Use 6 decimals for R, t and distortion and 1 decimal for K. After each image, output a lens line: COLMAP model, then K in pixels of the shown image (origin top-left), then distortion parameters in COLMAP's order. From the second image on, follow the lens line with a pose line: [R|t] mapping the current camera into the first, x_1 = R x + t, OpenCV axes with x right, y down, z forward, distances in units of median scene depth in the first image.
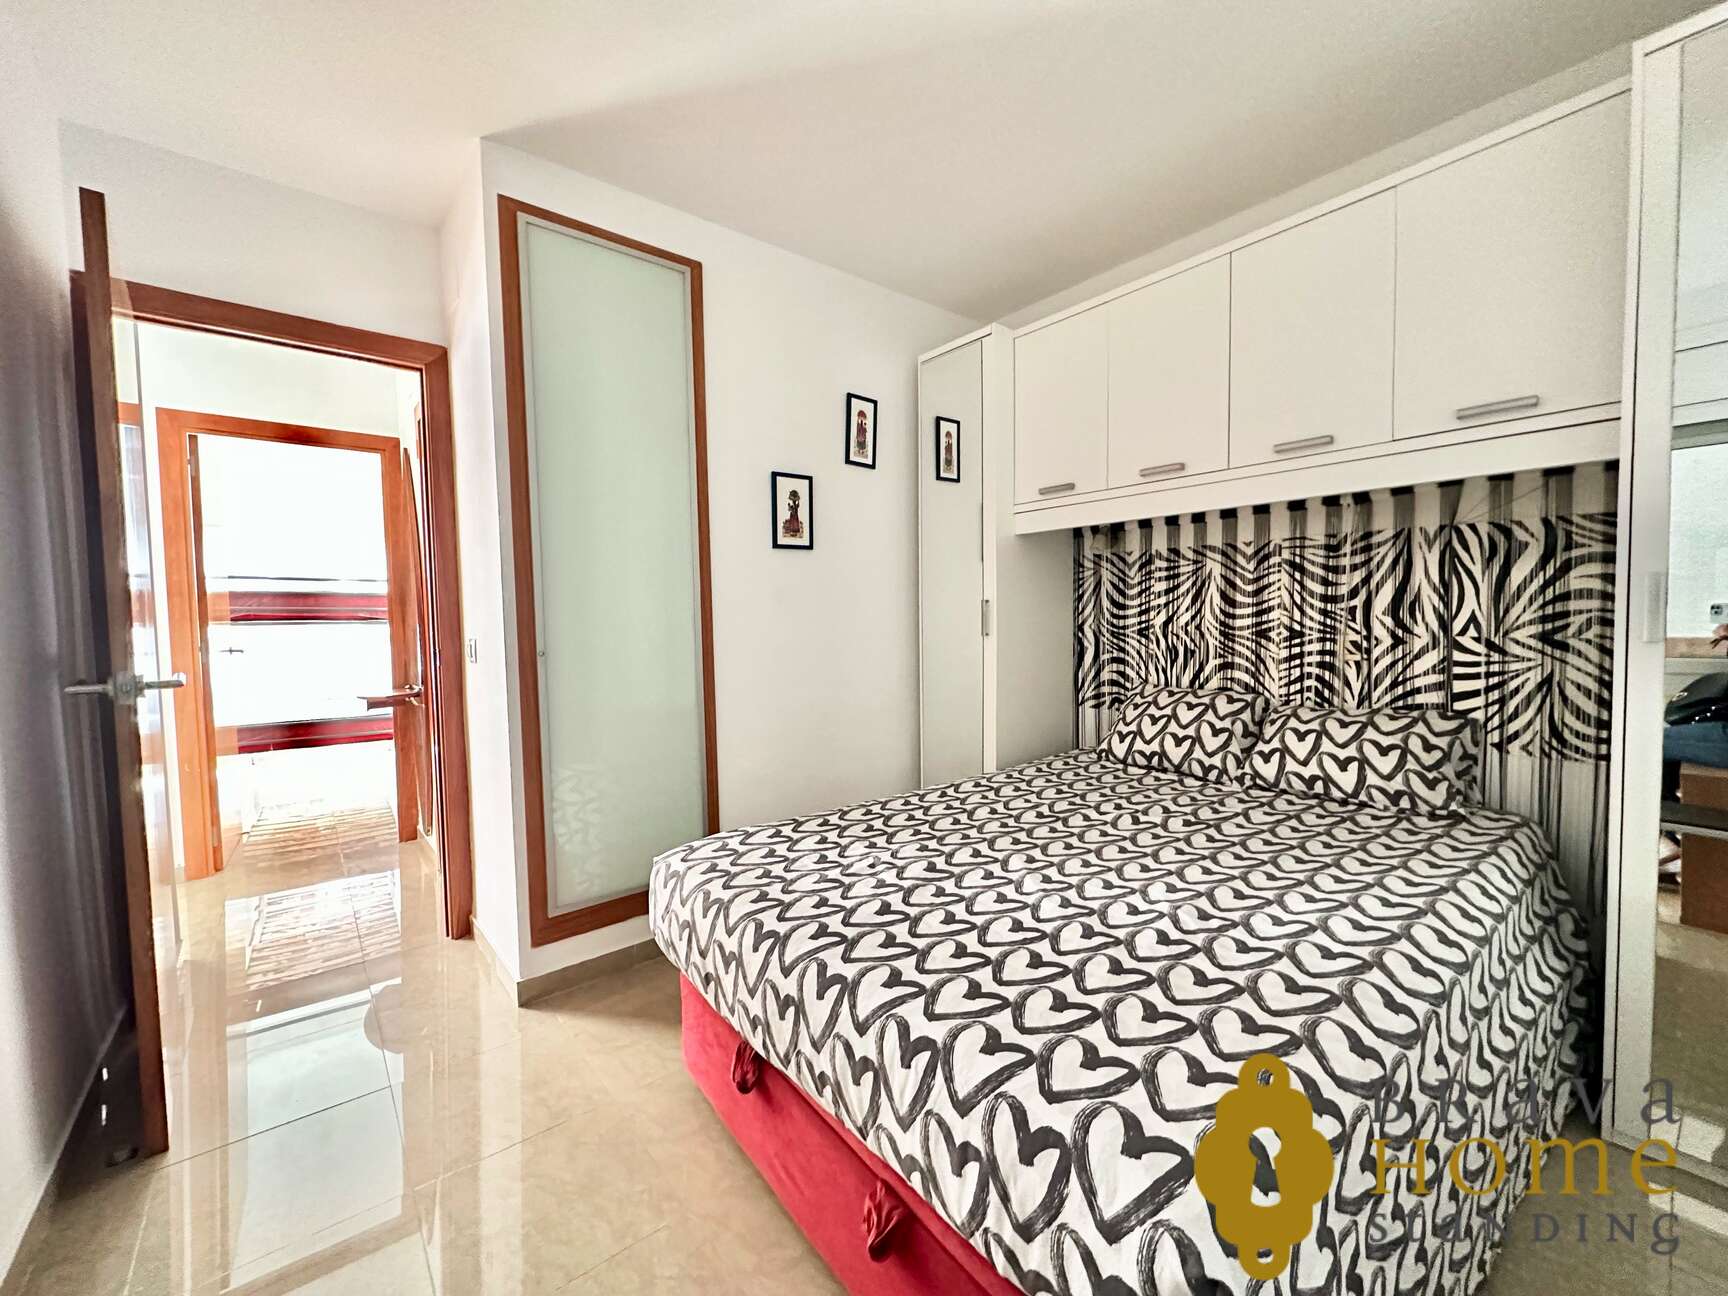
lens RADIAL K [[698.6, 0, 864.0], [0, 698.6, 648.0], [0, 0, 1]] dist [-0.000131, -0.000643]
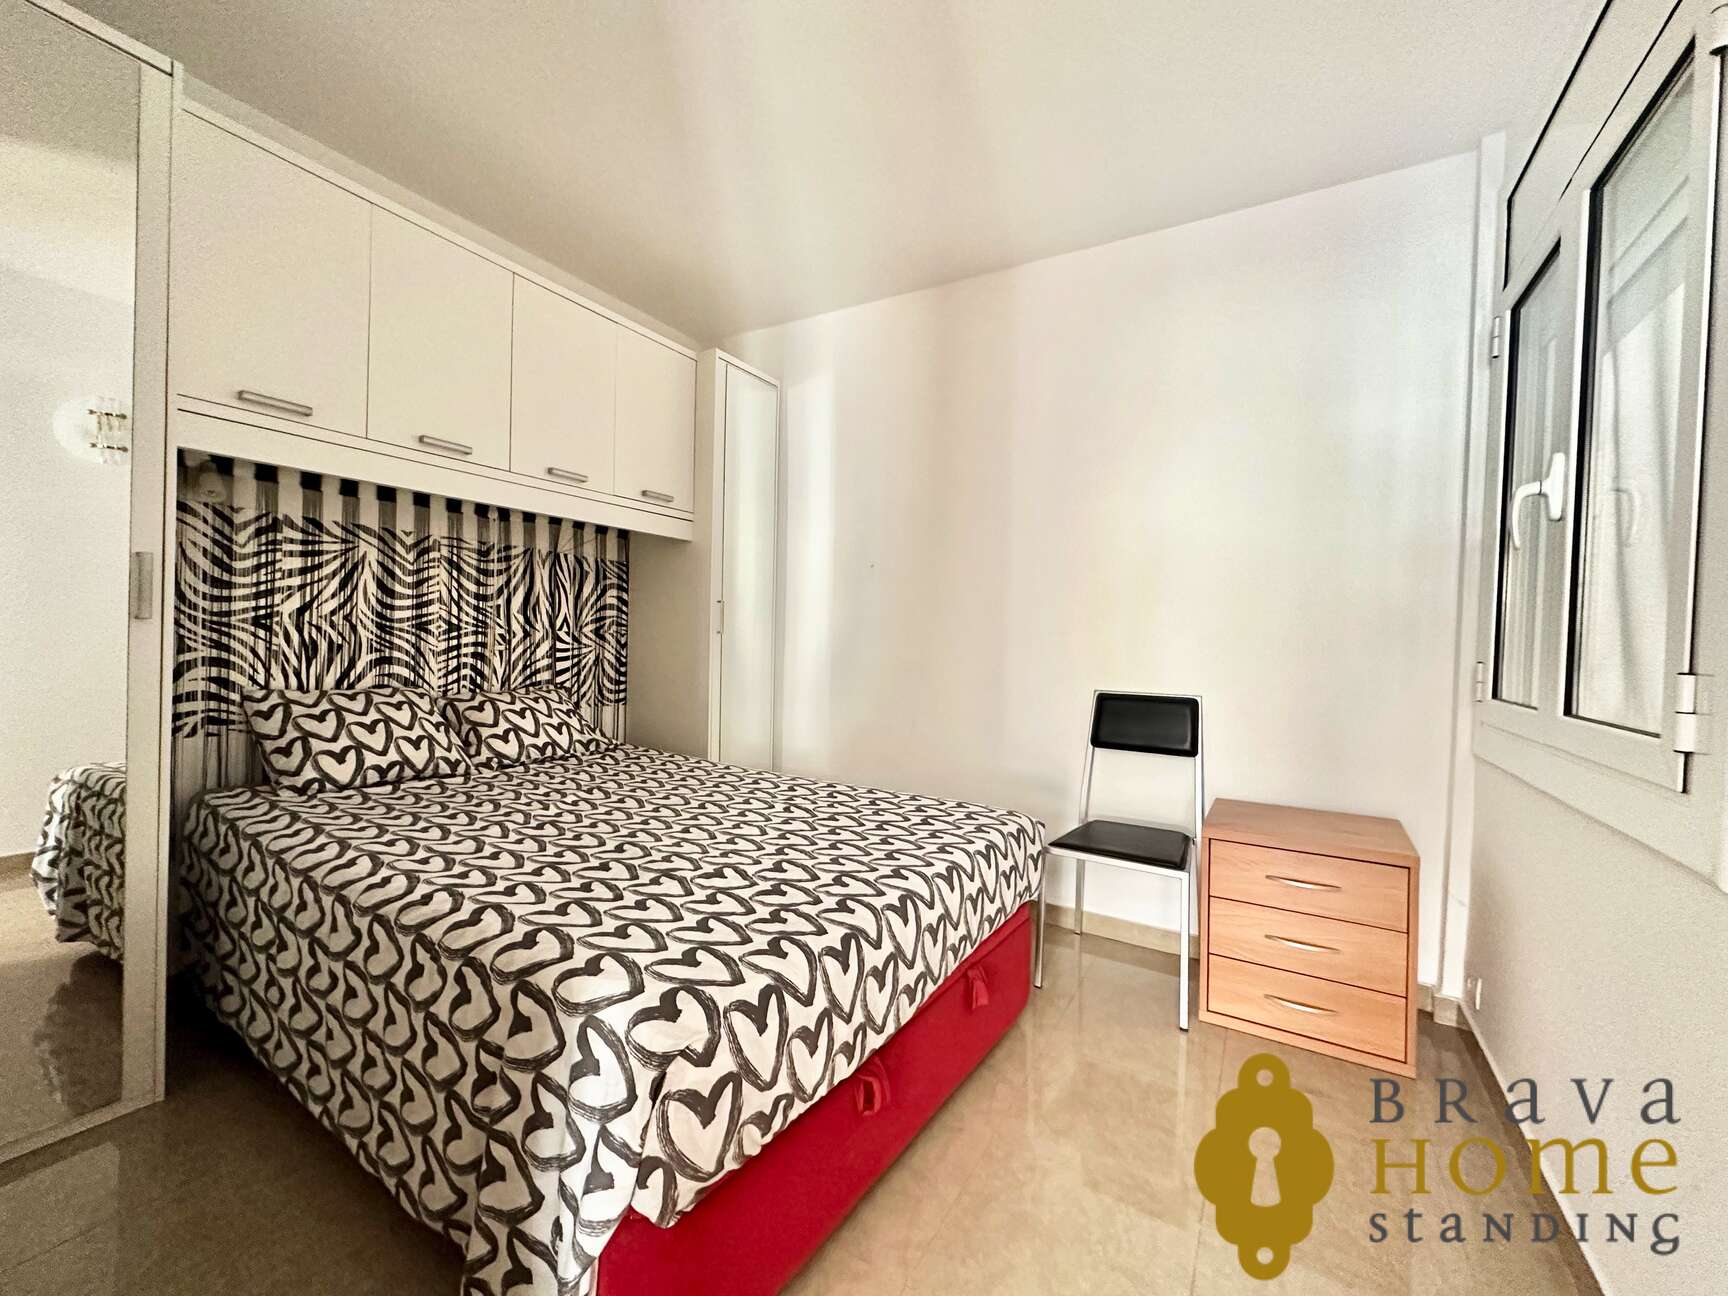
lens RADIAL K [[698.6, 0, 864.0], [0, 698.6, 648.0], [0, 0, 1]] dist [-0.000131, -0.000643]
pose [[-0.354538, -0.009303, 0.934995, -0.604681], [0.016568, 0.999731, 0.016229, 0.004553], [-0.934895, 0.021245, -0.354288, 0.786700]]
